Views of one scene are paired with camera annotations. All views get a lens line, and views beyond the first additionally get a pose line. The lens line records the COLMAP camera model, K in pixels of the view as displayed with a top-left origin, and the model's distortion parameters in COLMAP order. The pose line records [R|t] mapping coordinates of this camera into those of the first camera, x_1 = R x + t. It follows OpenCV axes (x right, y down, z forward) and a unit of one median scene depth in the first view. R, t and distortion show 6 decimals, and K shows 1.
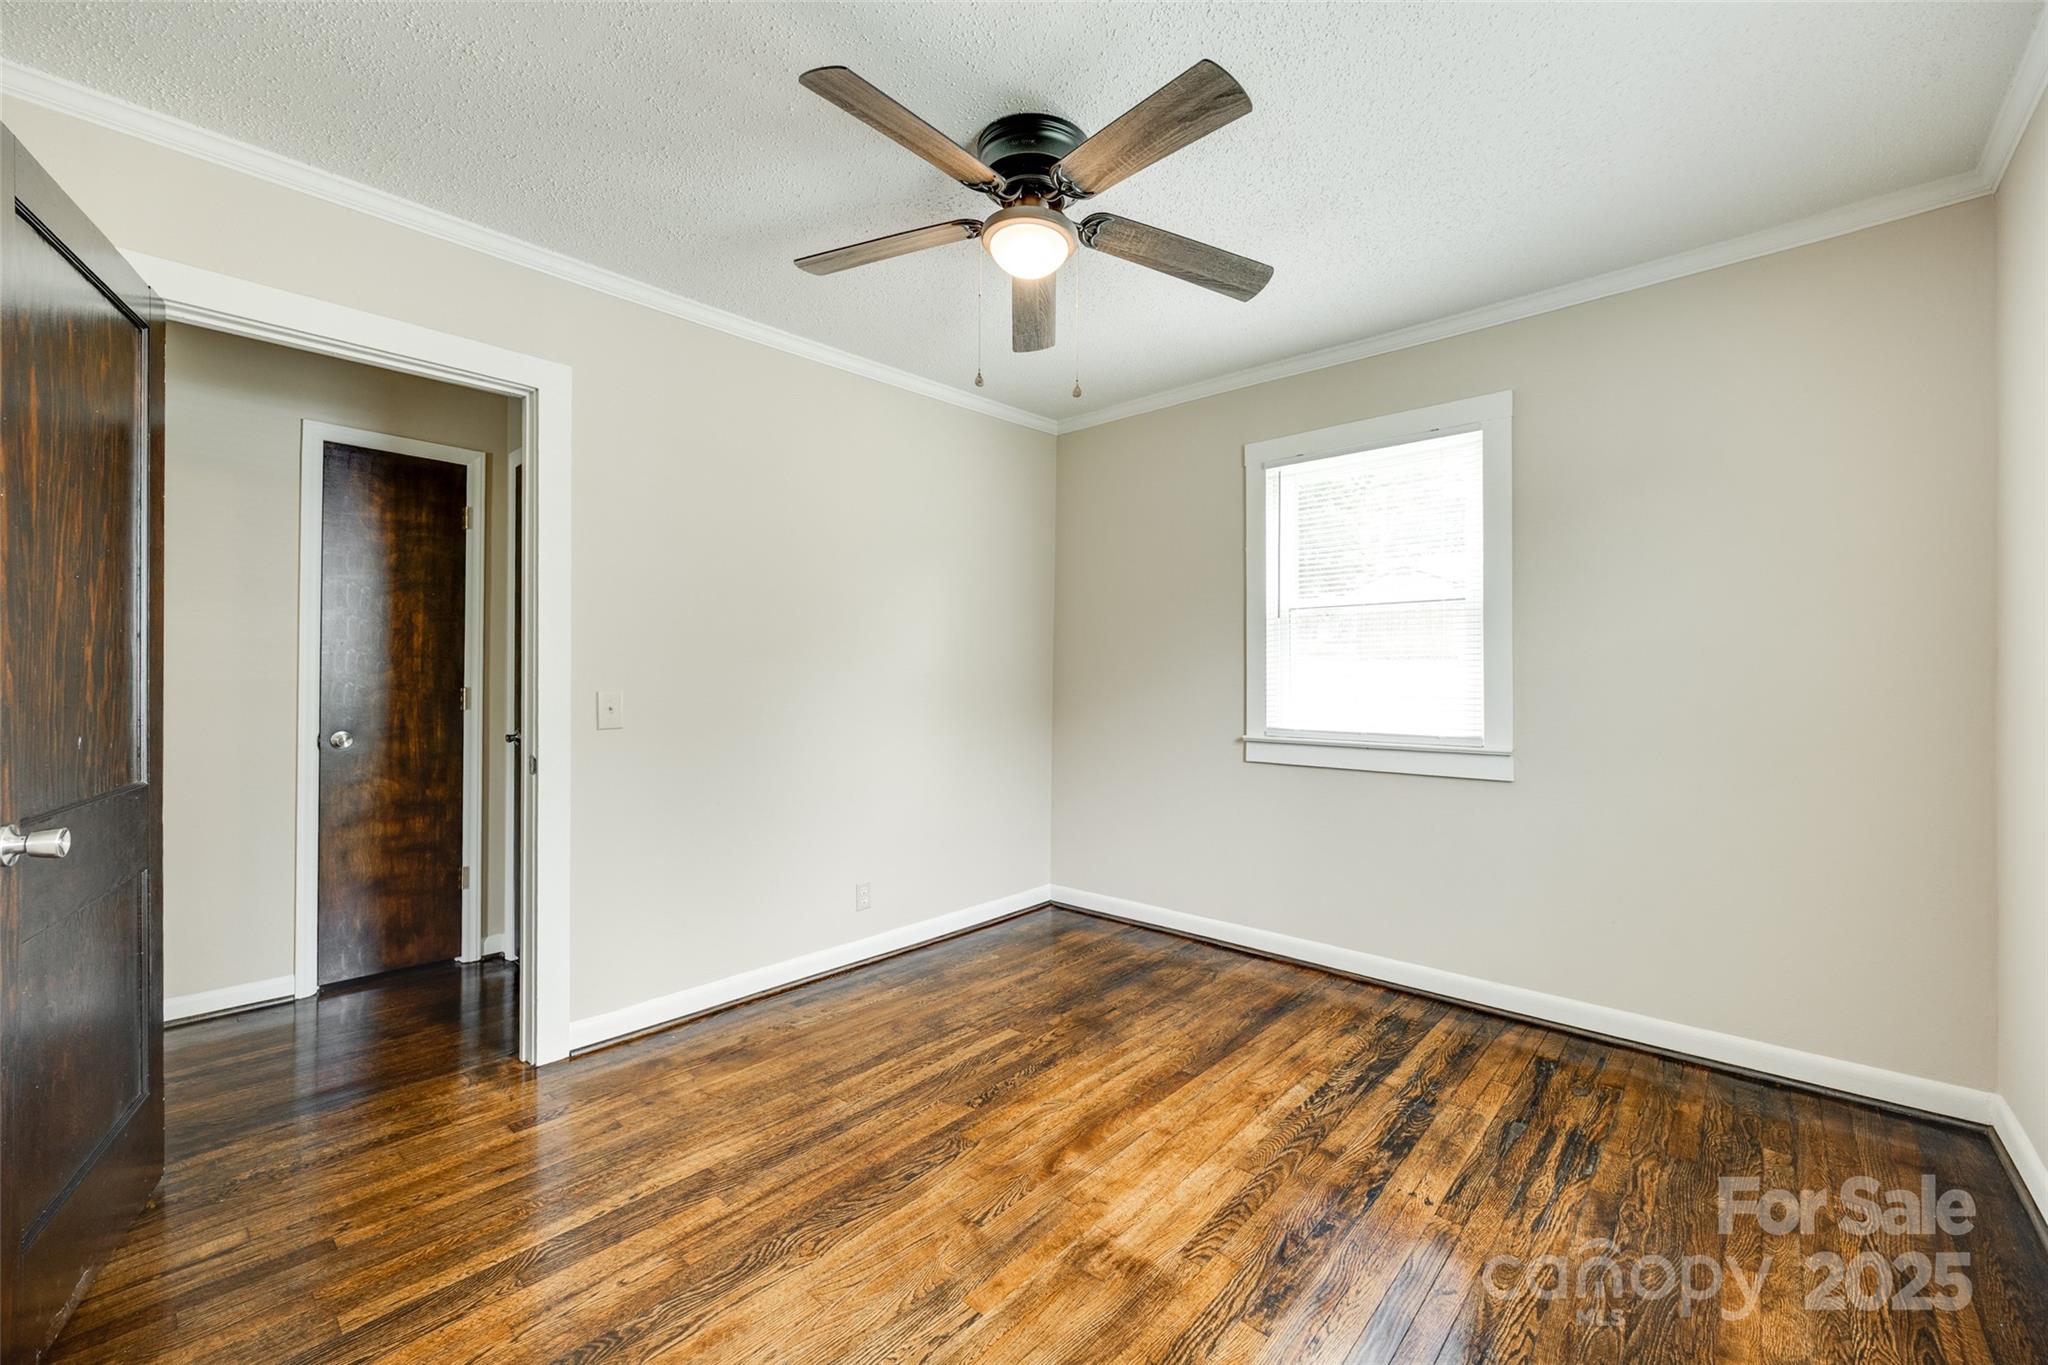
lens RADIAL K [[824.2, 0, 1022.8], [0, 824.2, 676.1], [0, 0, 1]] dist [-0.002633, -0.000345]
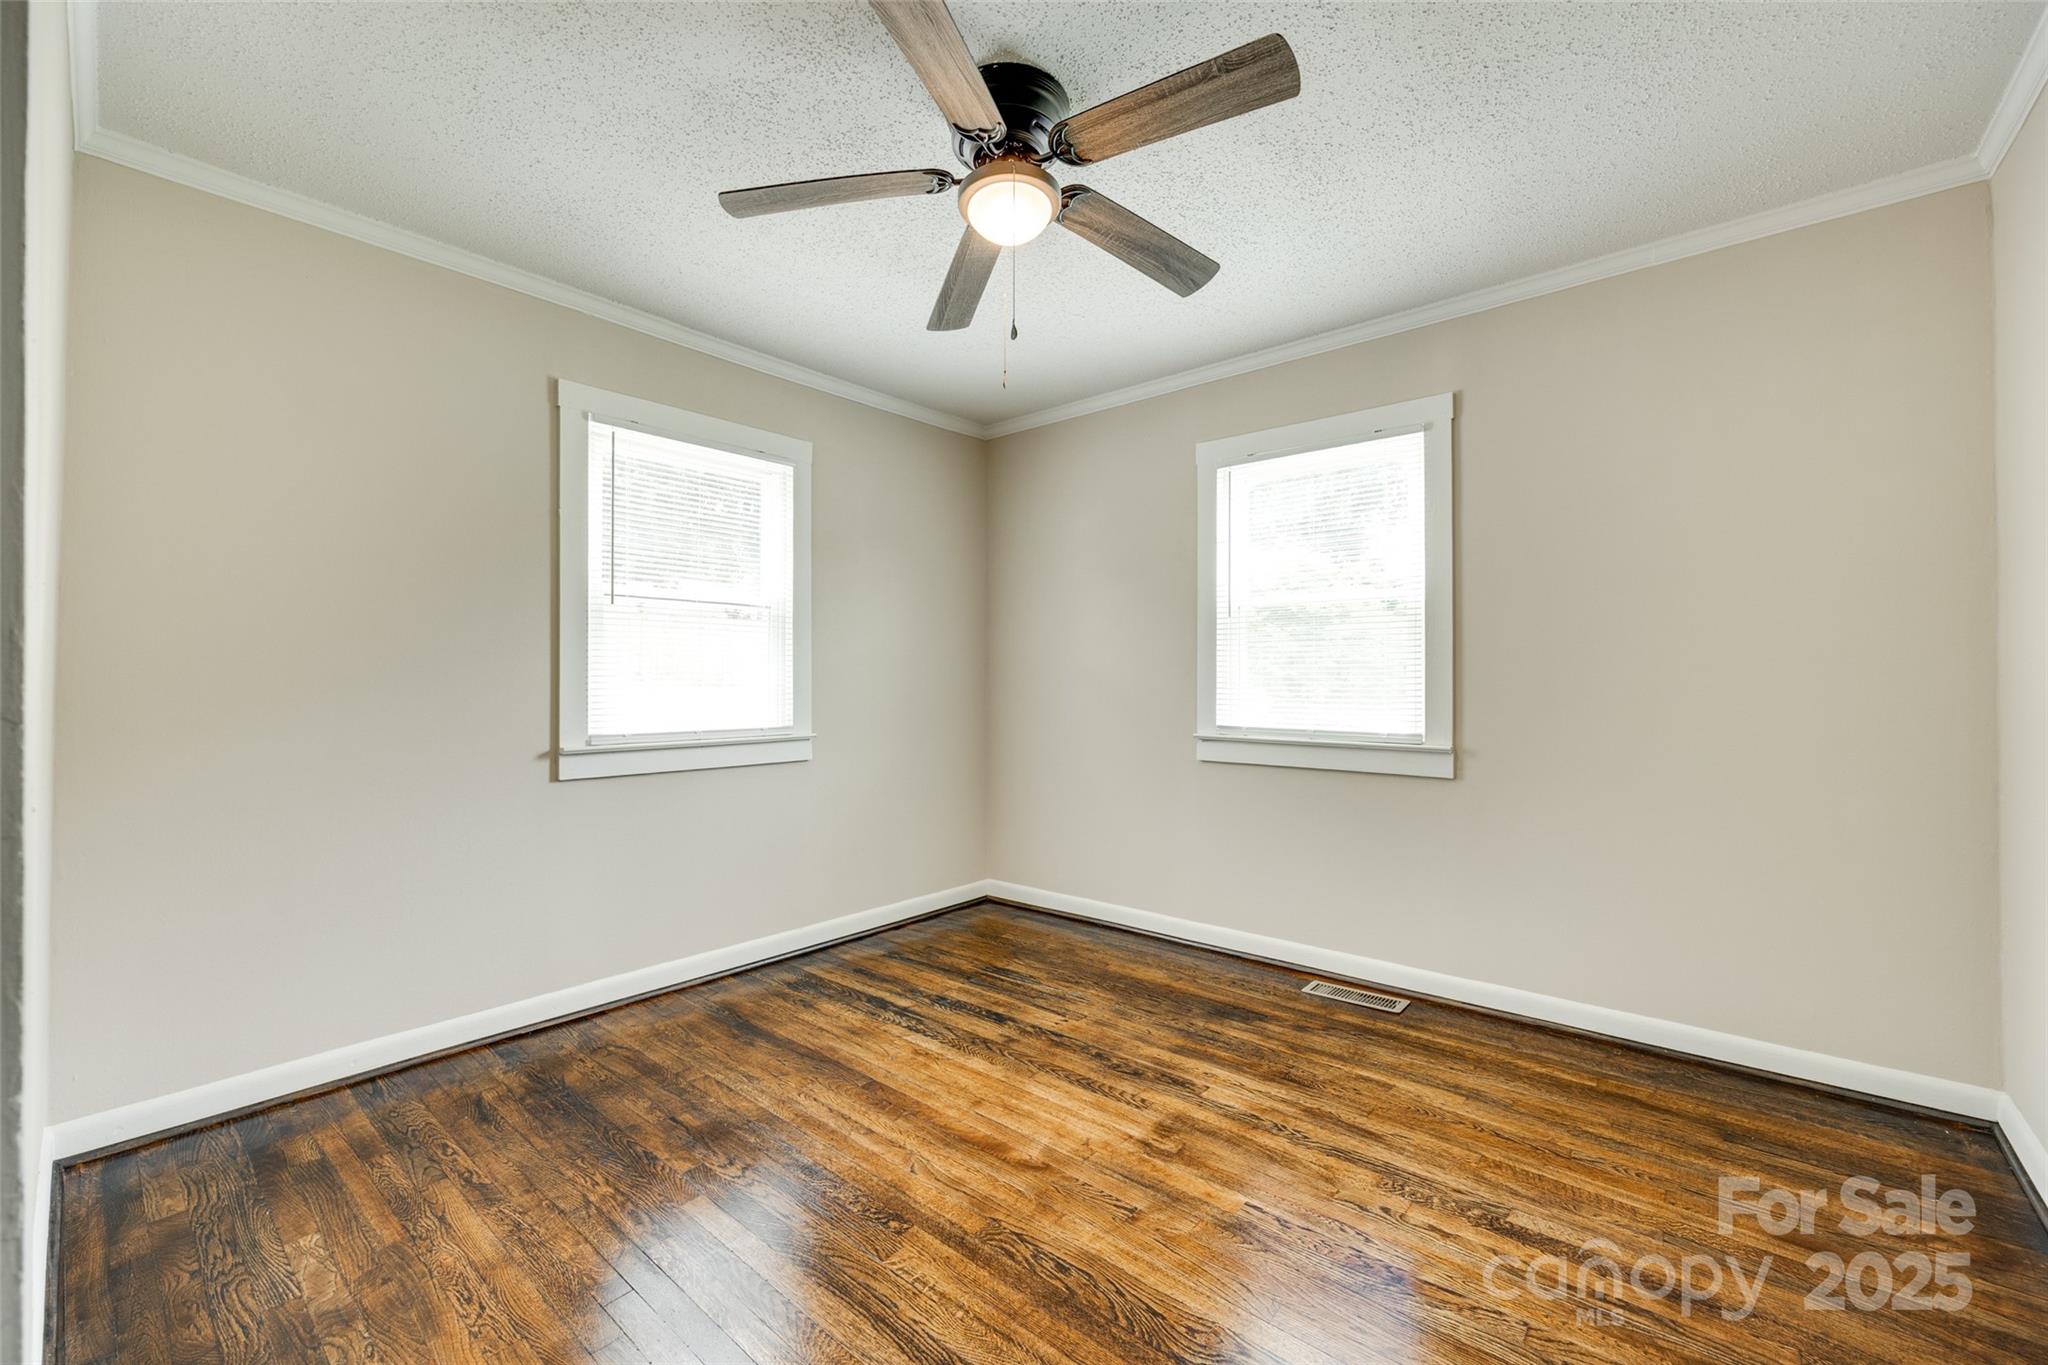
lens RADIAL K [[824.2, 0, 1022.8], [0, 824.2, 676.1], [0, 0, 1]] dist [-0.002633, -0.000345]
pose [[-0.032172, 0.004560, 0.999472, -0.835842], [-0.003048, 0.999984, -0.004661, 0.008511], [-0.999478, -0.003196, -0.032158, 0.916815]]
